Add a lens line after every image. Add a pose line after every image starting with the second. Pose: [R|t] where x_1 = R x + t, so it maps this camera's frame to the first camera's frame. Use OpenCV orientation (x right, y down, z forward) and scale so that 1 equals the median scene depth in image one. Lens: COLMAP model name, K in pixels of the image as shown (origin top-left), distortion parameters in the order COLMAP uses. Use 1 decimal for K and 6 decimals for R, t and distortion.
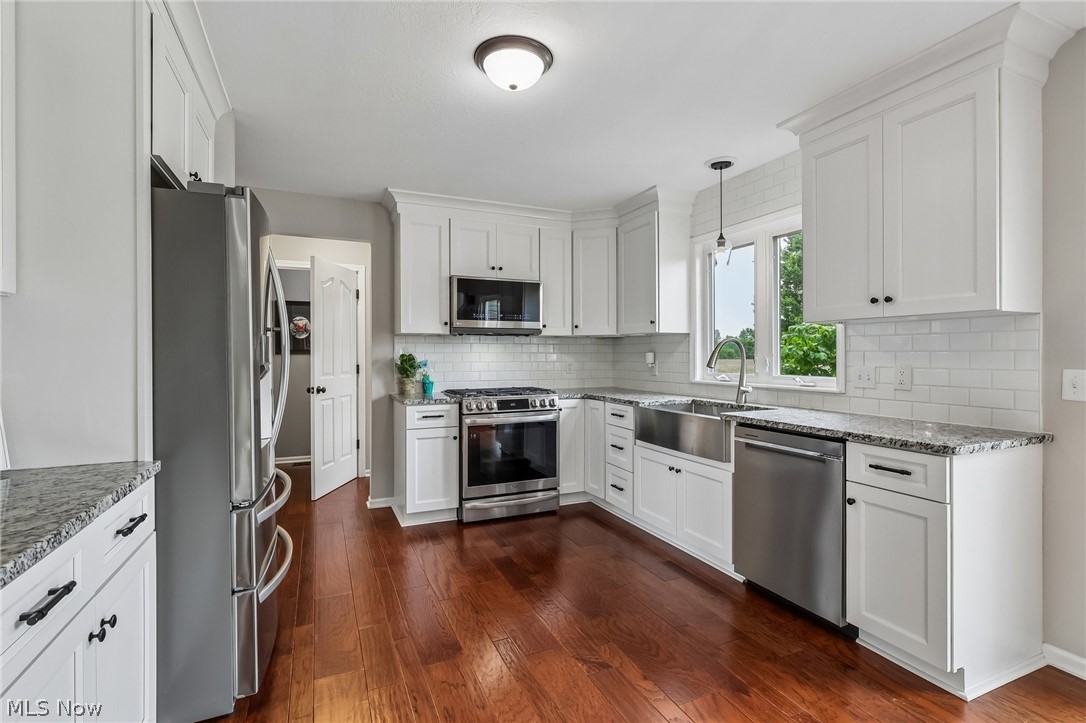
lens RADIAL K [[508.1, 0, 543.0], [0, 508.1, 361.5], [0, 0, 1]] dist [0.000048, 0.000081]
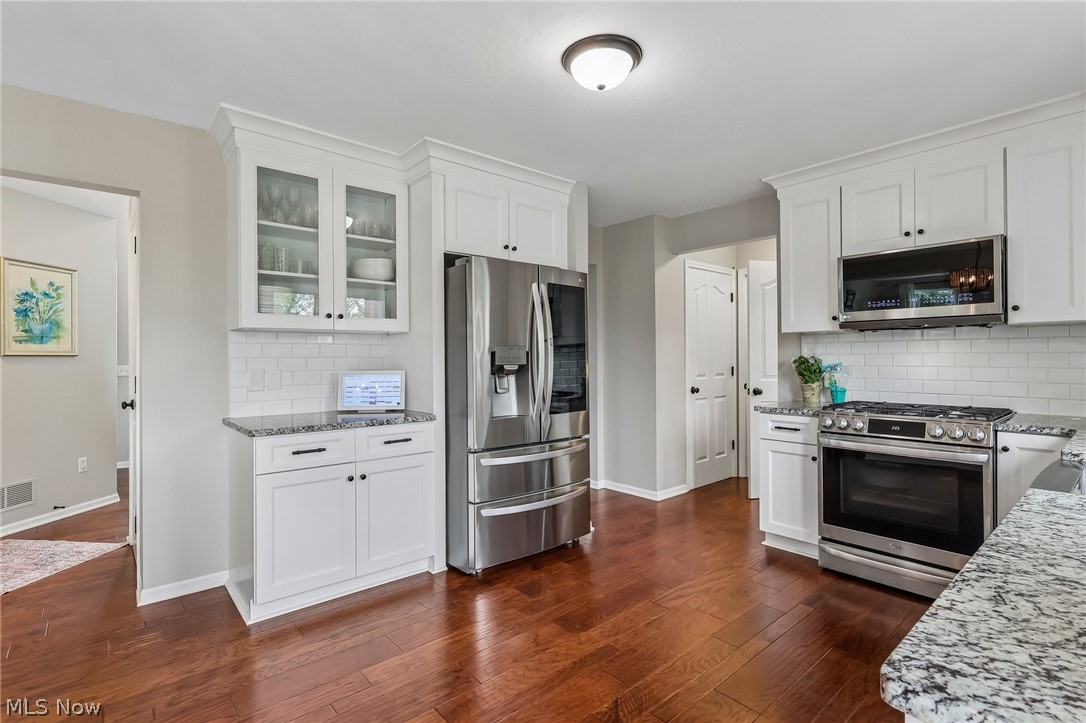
lens RADIAL K [[515.6, 0, 543.0], [0, 515.6, 361.5], [0, 0, 1]] dist [-0.001778, -0.000059]
pose [[0.287468, 0.008160, -0.957755, 0.481266], [-0.008349, 0.999947, 0.006013, -0.007199], [0.957754, 0.006268, 0.287521, 0.335097]]
